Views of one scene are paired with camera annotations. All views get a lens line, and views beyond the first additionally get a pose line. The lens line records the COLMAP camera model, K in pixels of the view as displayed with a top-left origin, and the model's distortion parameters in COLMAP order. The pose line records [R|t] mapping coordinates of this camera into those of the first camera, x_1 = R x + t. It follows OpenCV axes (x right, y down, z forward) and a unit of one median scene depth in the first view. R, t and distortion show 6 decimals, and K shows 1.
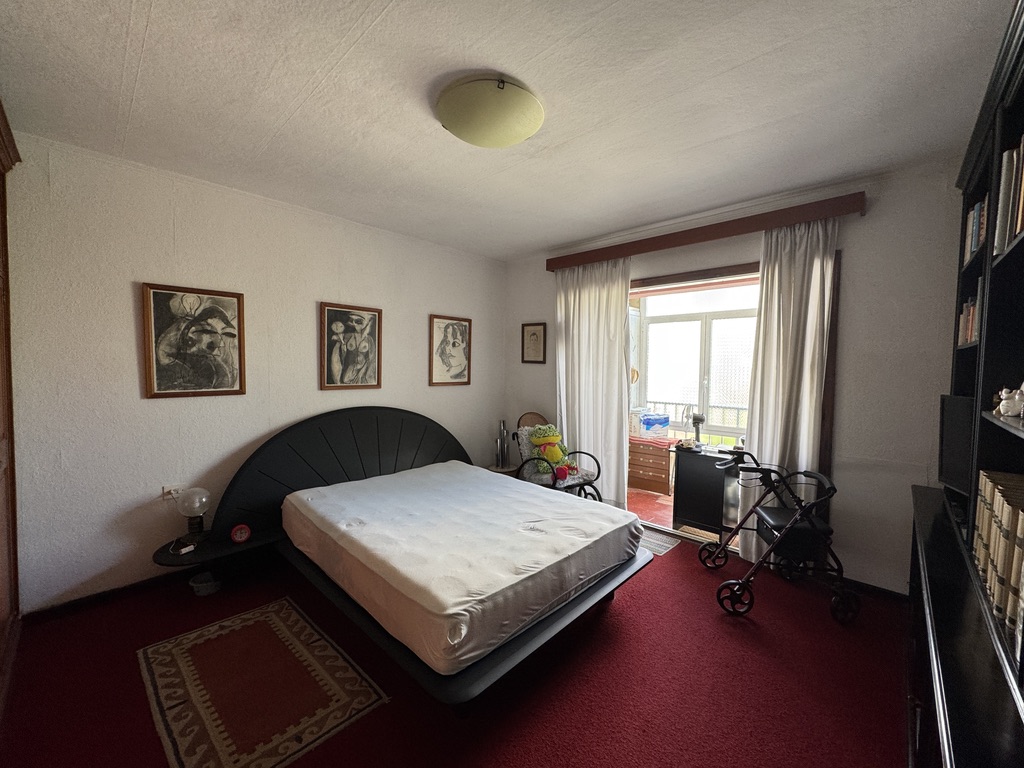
lens RADIAL K [[405.3, 0, 510.7], [0, 405.3, 384.0], [0, 0, 1]] dist [-0.003963, -0.000104]
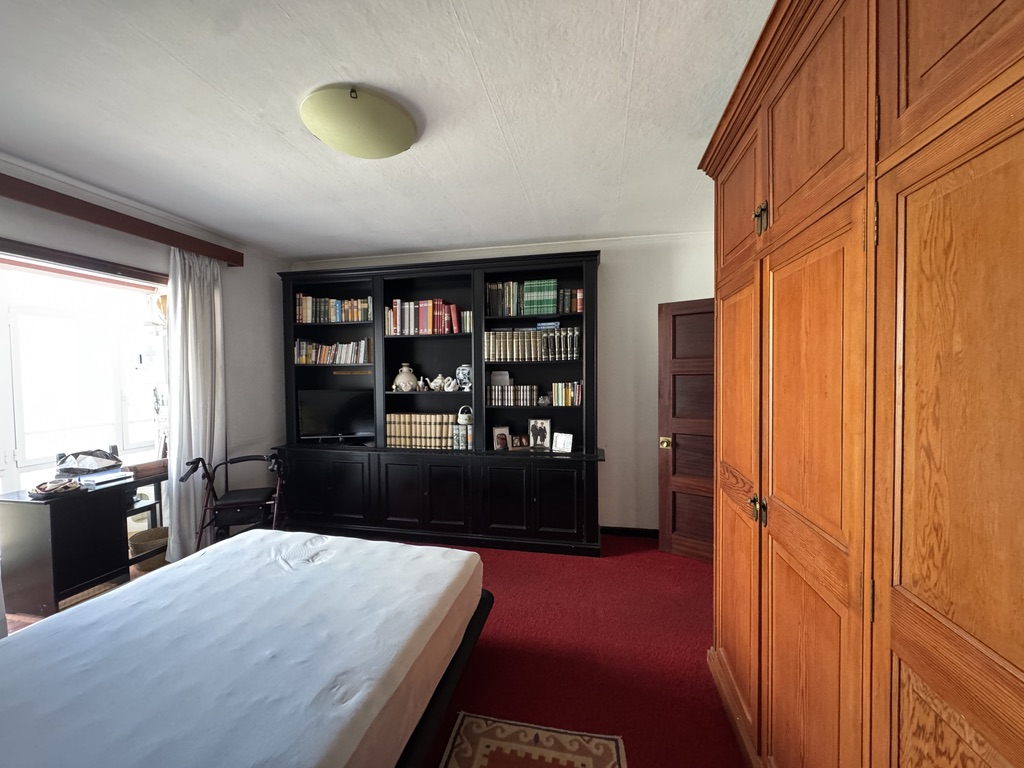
lens RADIAL K [[405.3, 0, 511.8], [0, 405.3, 384.3], [0, 0, 1]] dist [-0.003963, -0.000104]
pose [[-0.528728, -0.028893, 0.848299, -0.945921], [0.042225, 0.997288, 0.060285, -0.067806], [-0.847740, 0.067694, -0.526074, 1.079838]]
